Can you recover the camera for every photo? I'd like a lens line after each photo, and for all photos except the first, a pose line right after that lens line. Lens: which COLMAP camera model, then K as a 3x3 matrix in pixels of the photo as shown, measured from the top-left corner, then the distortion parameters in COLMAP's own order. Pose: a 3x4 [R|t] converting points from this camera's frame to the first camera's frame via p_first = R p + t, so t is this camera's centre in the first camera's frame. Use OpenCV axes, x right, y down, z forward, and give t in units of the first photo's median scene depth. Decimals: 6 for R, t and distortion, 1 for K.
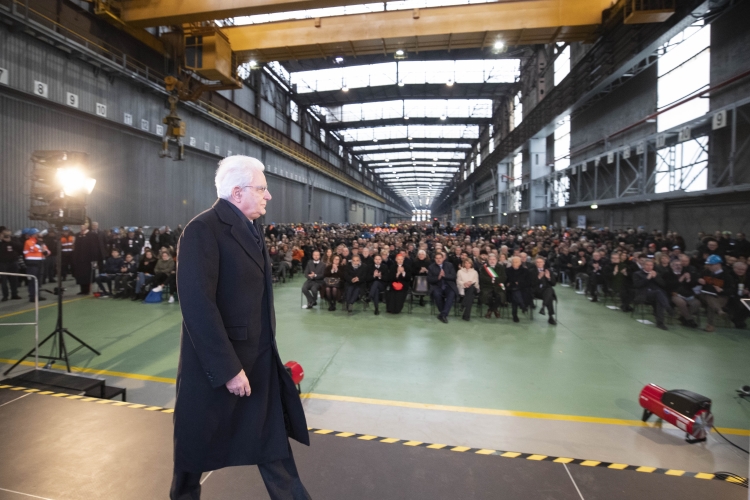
lens RADIAL K [[392.0, 0, 347.0], [0, 392.0, 230.5], [0, 0, 1]] dist [-0.046118, 0.015716]
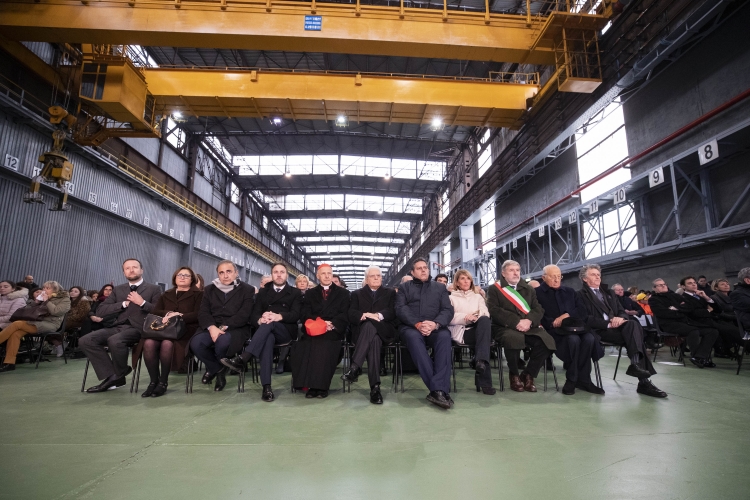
lens RADIAL K [[353.2, 0, 384.6], [0, 353.2, 258.9], [0, 0, 1]] dist [-0.040445, 0.010773]
pose [[0.966762, 0.036762, 0.253021, 0.017393], [0.008925, 0.984154, -0.177090, 0.024370], [-0.255522, 0.173462, 0.951115, 0.106570]]
